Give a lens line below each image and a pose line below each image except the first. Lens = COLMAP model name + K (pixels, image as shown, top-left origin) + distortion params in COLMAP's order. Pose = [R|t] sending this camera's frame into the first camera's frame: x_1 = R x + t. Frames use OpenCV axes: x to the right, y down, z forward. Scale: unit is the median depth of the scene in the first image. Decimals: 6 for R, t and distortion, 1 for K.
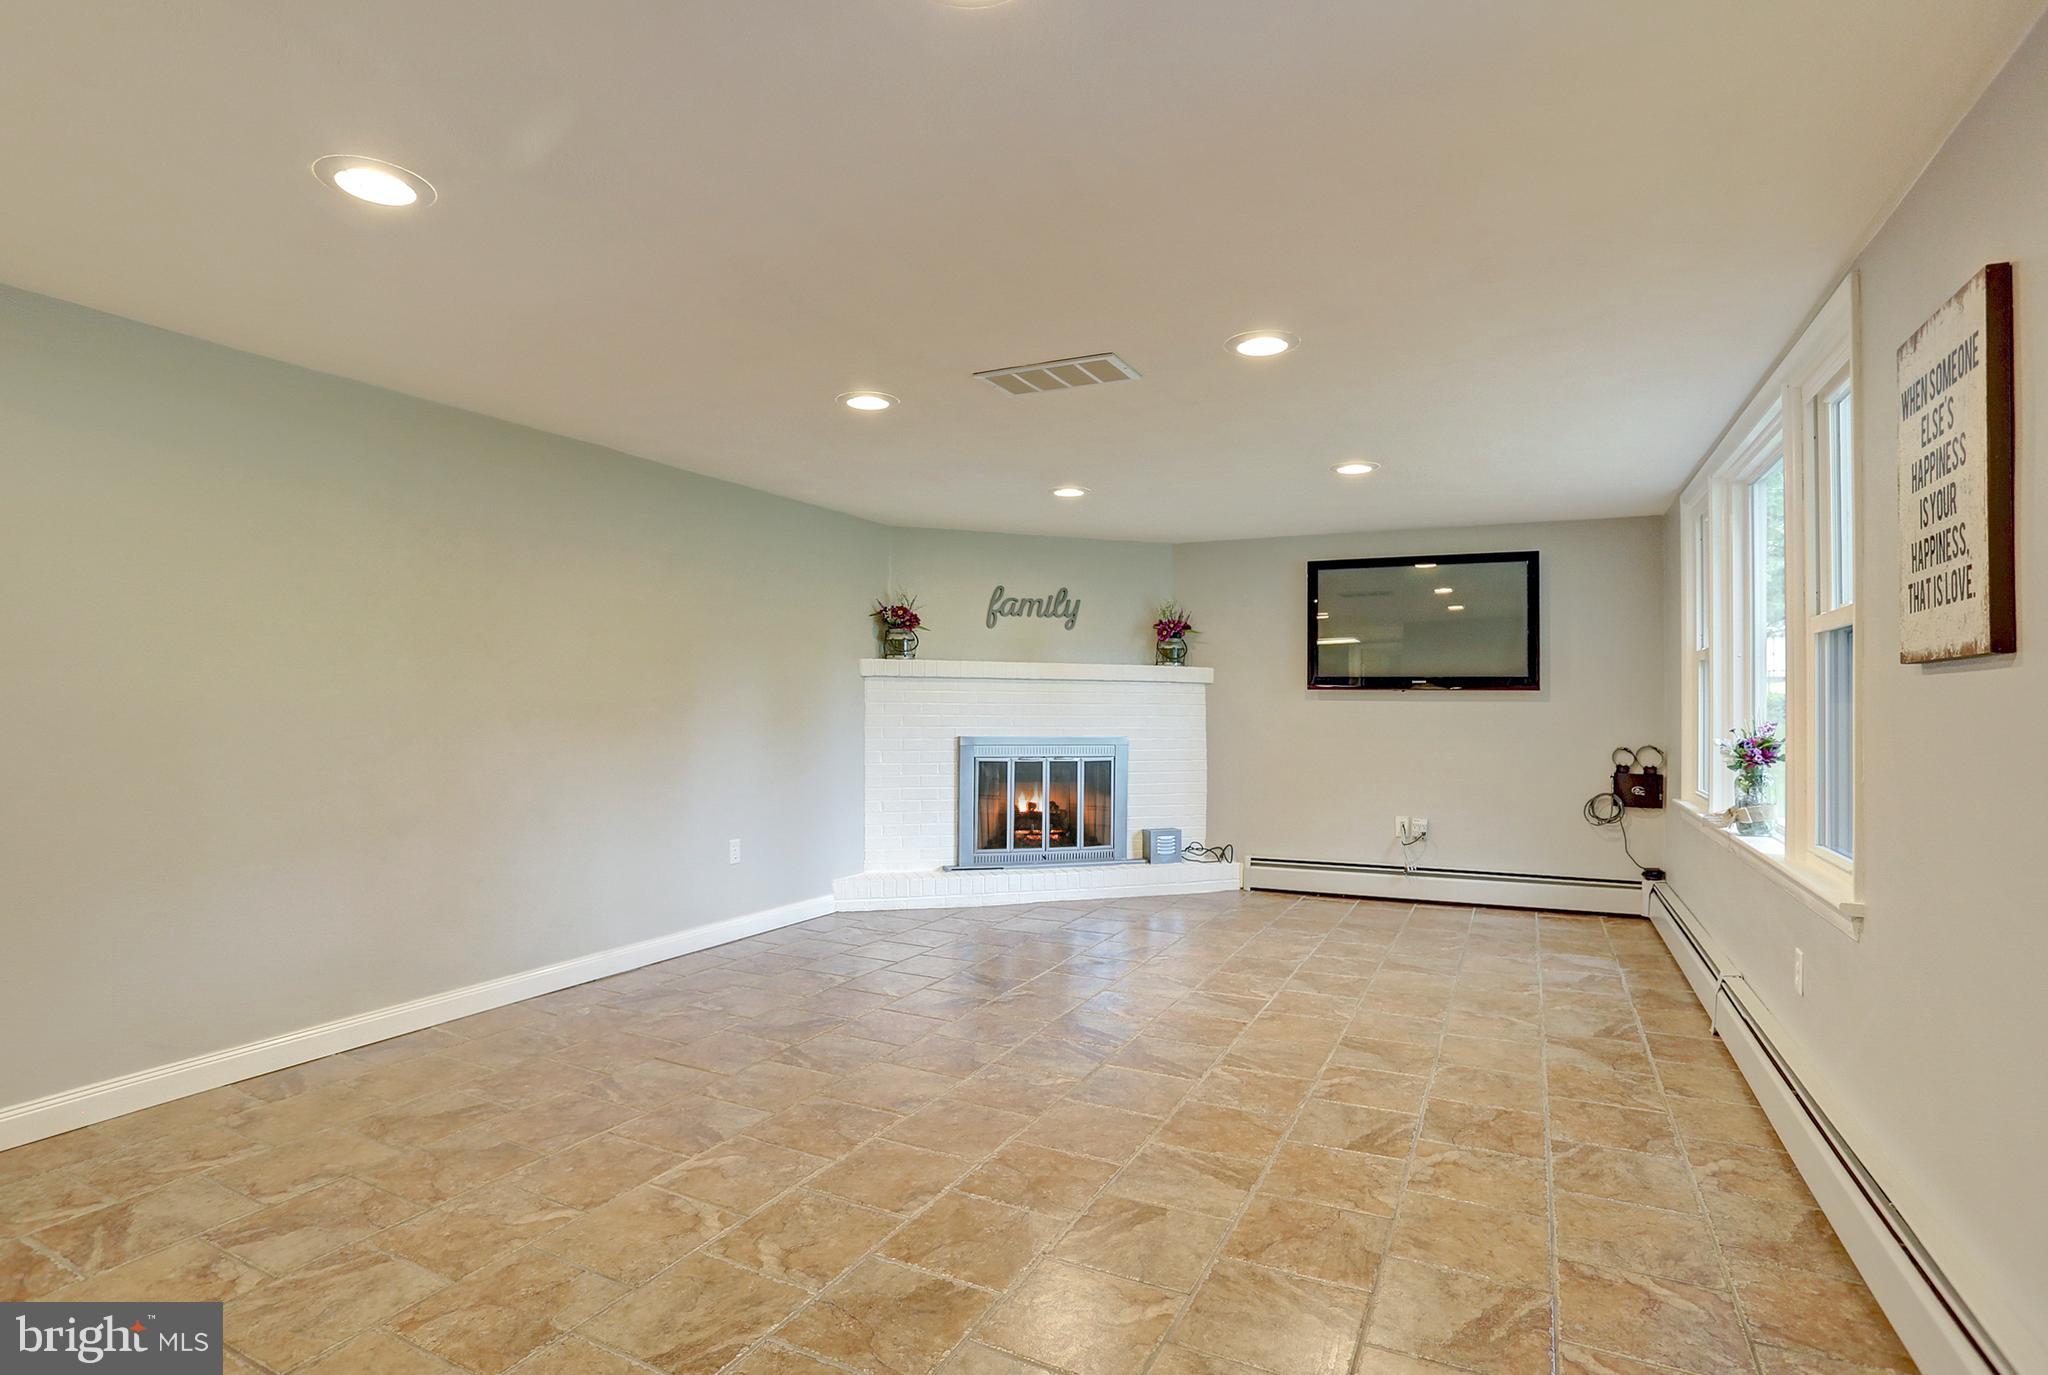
lens RADIAL K [[999.5, 0, 1035.5], [0, 999.5, 697.8], [0, 0, 1]] dist [-0.087485, 0.039871]
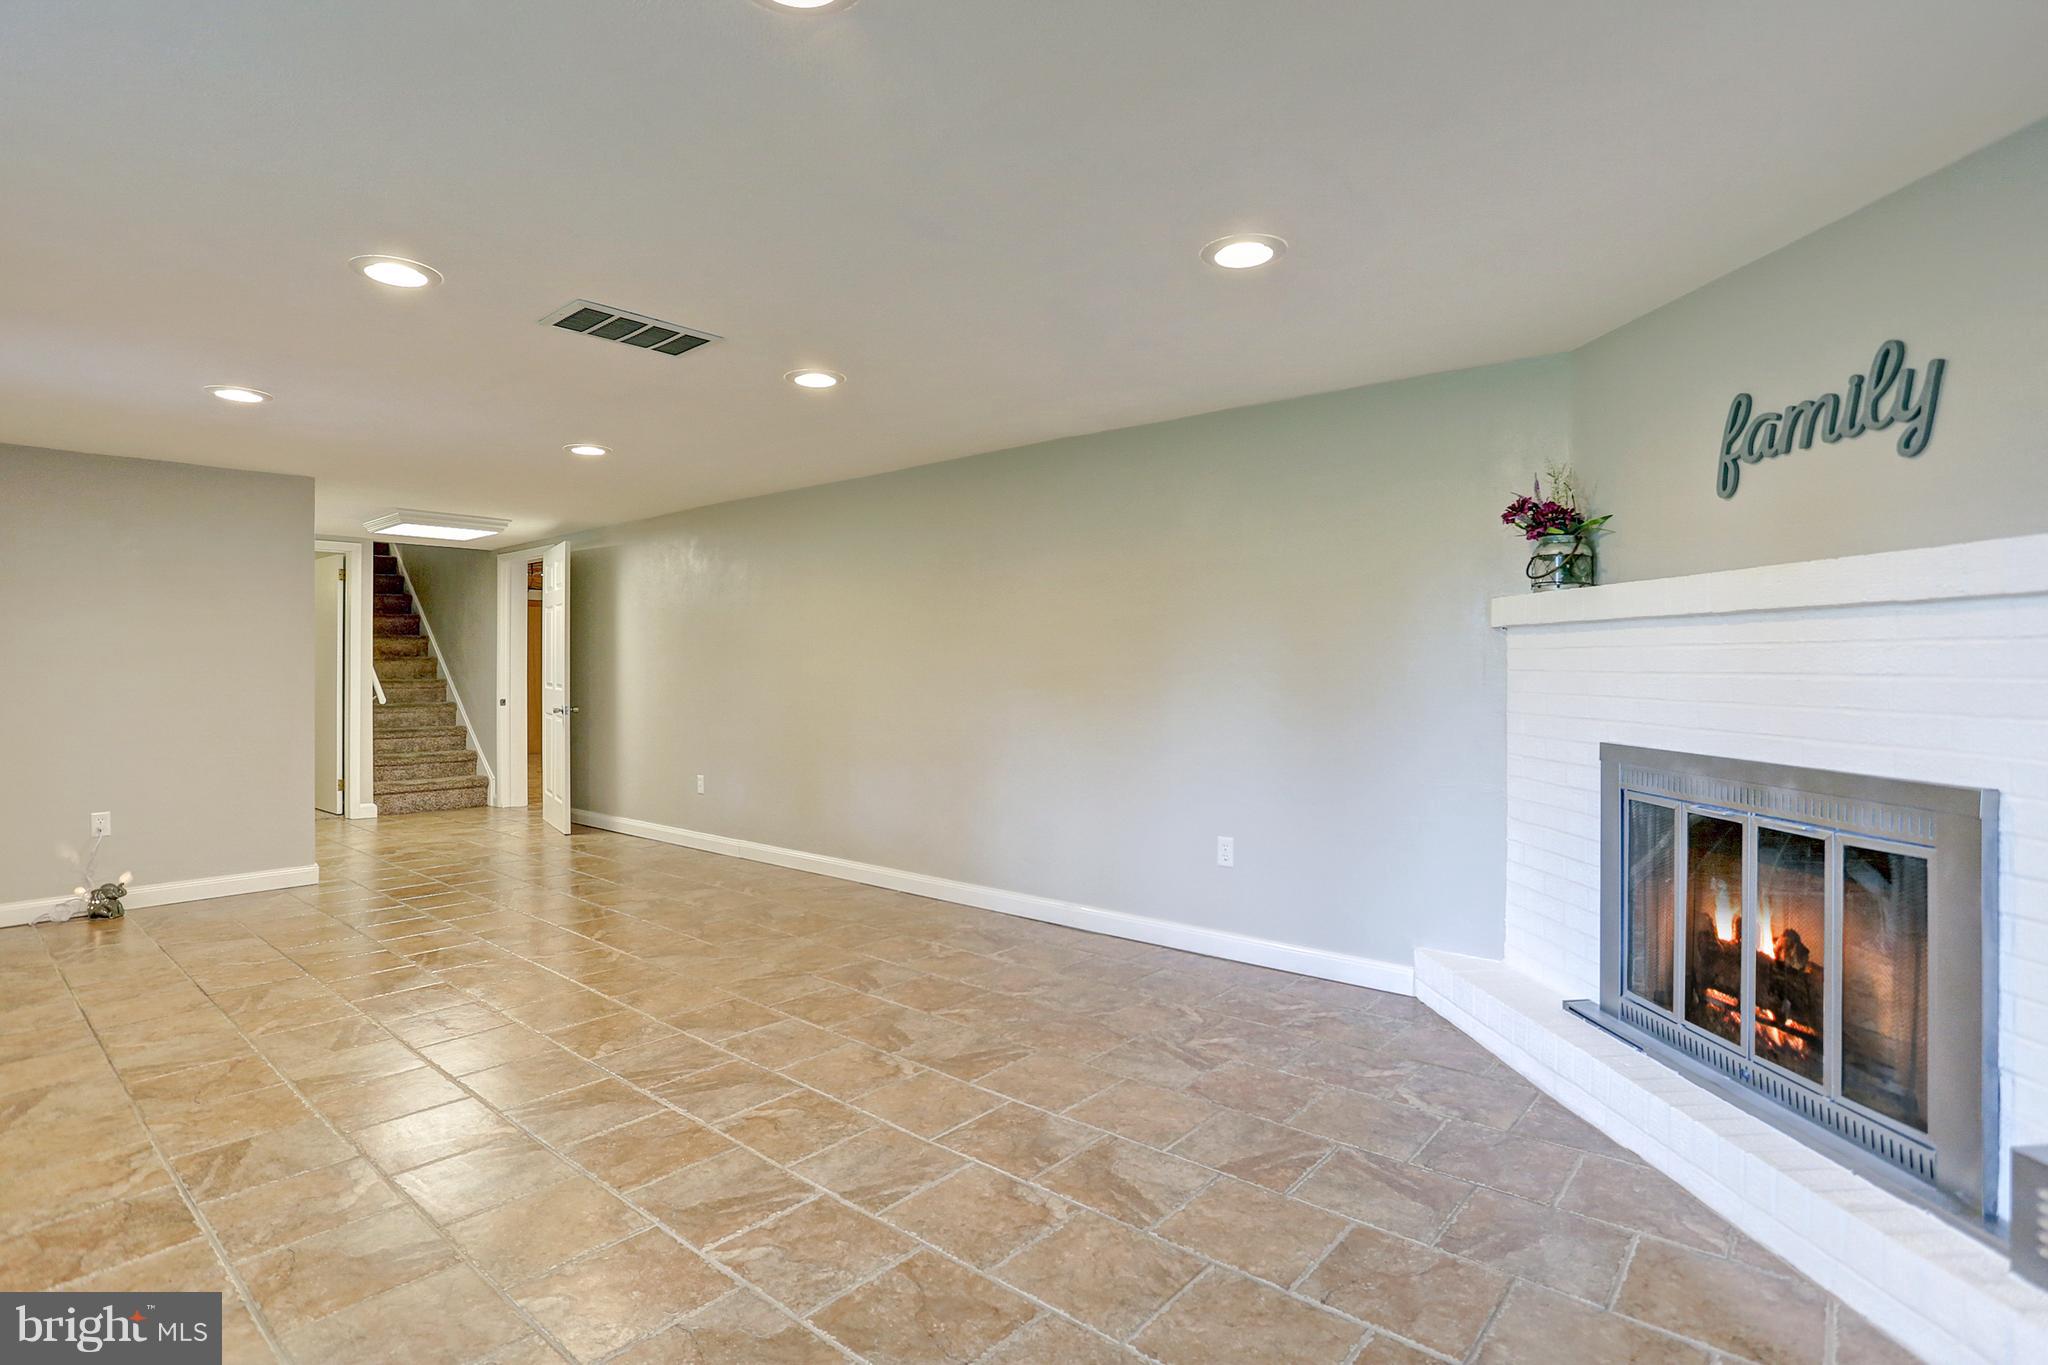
lens RADIAL K [[1009.4, 0, 1024.0], [0, 1009.4, 682.5], [0, 0, 1]] dist [-0.062905, 0.022087]
pose [[-0.236171, 0.006689, -0.971688, 0.459473], [0.003357, 0.999976, 0.006068, 0.005523], [0.971706, -0.001829, -0.236188, 0.851238]]
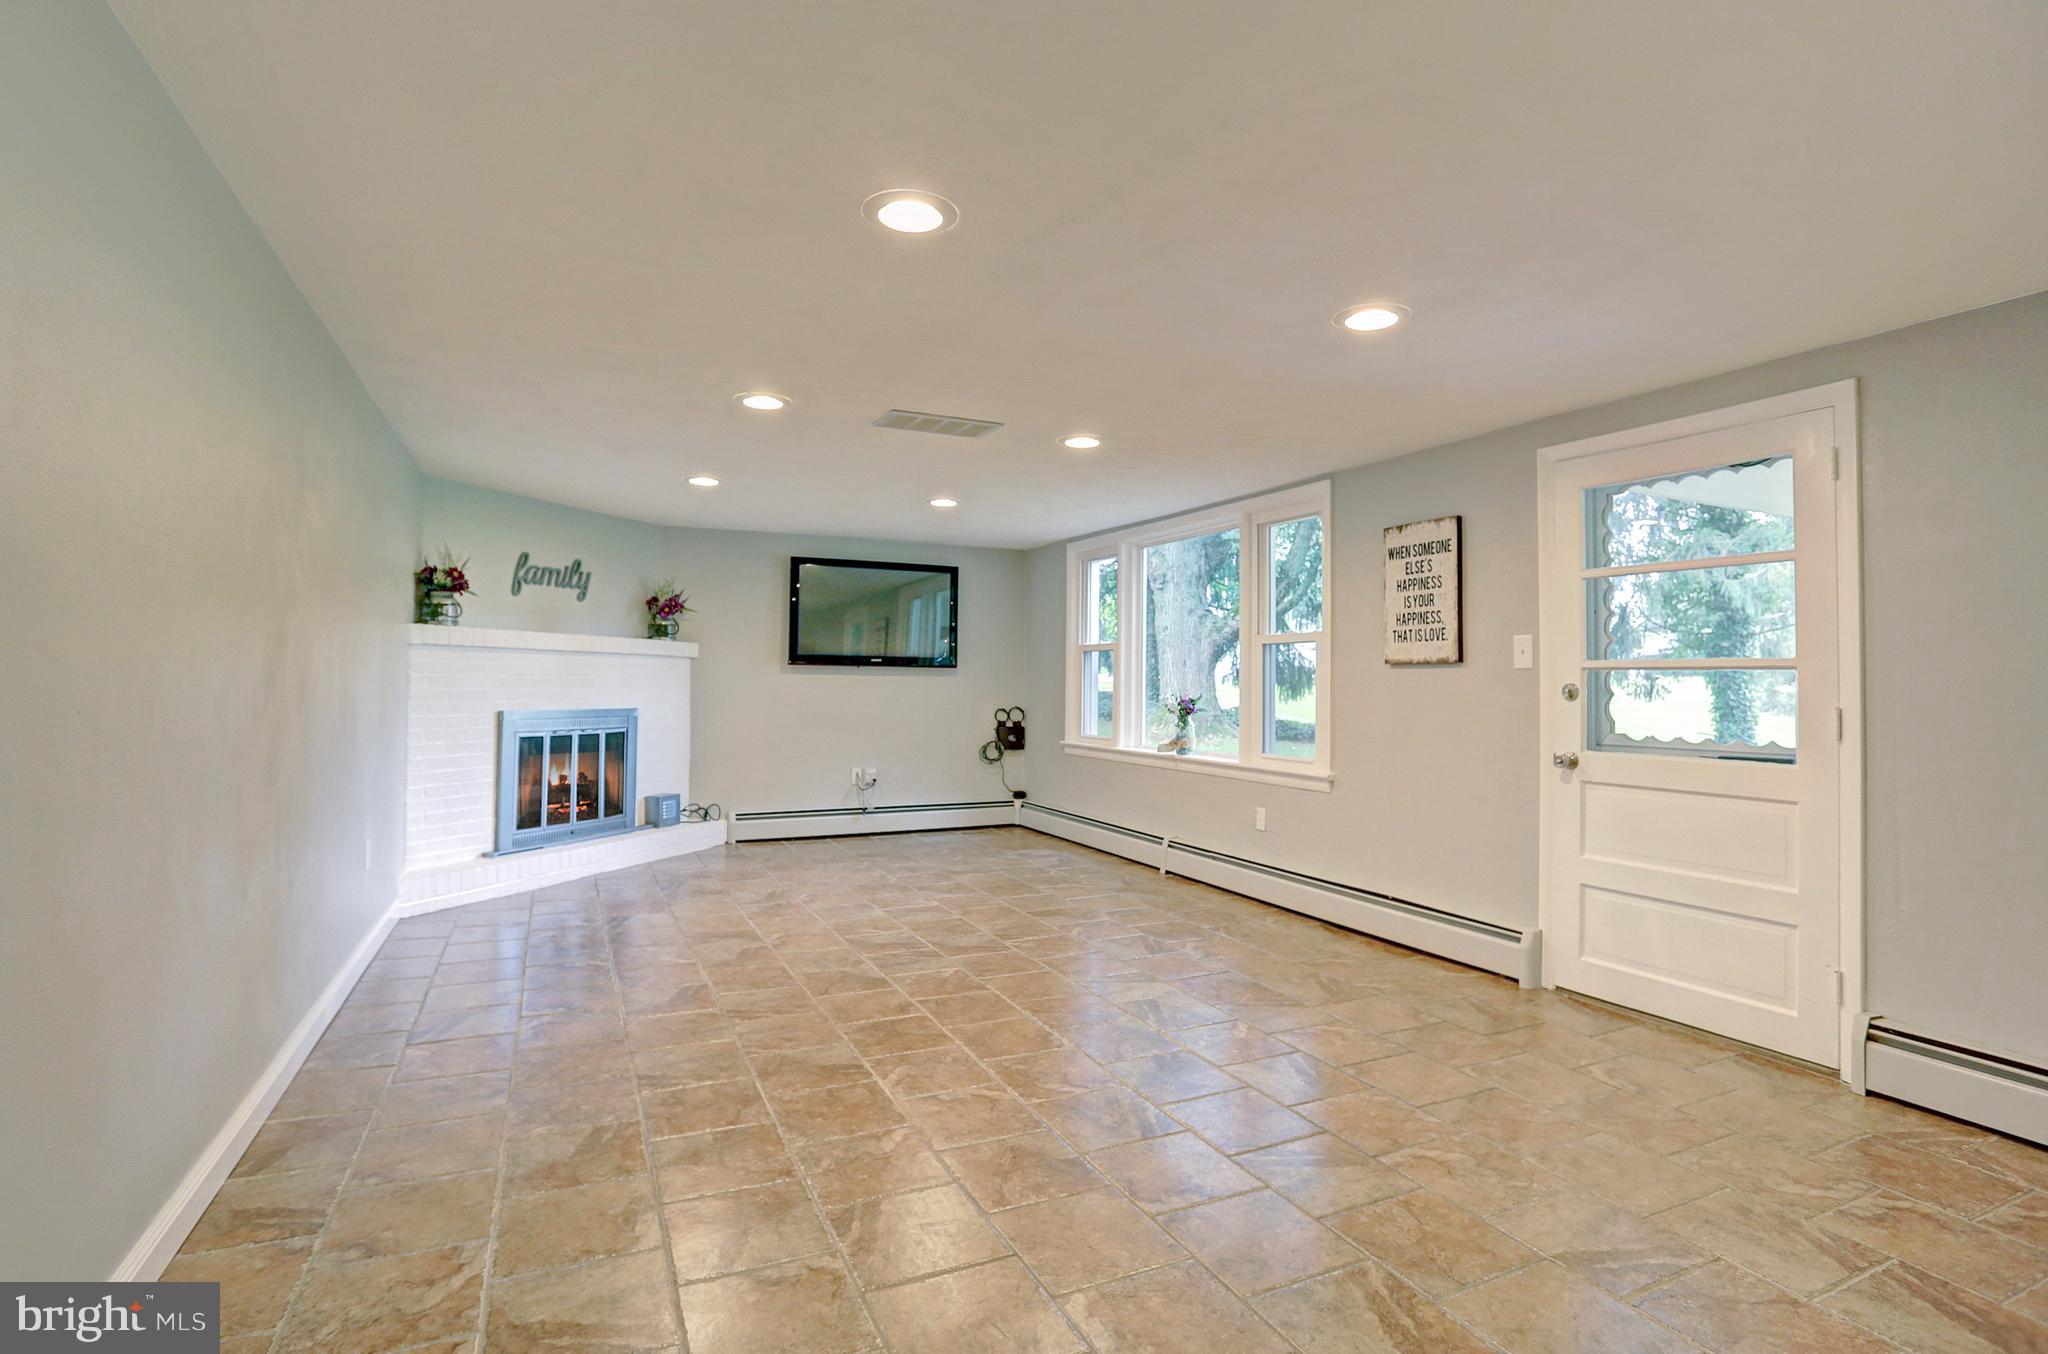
lens RADIAL K [[982.5, 0, 1001.2], [0, 982.5, 647.3], [0, 0, 1]] dist [-0.099231, 0.051425]
pose [[0.637813, 0.025736, 0.769761, -0.476033], [-0.009385, 0.999627, -0.025646, -0.002137], [-0.770134, 0.009133, 0.637817, 0.069110]]
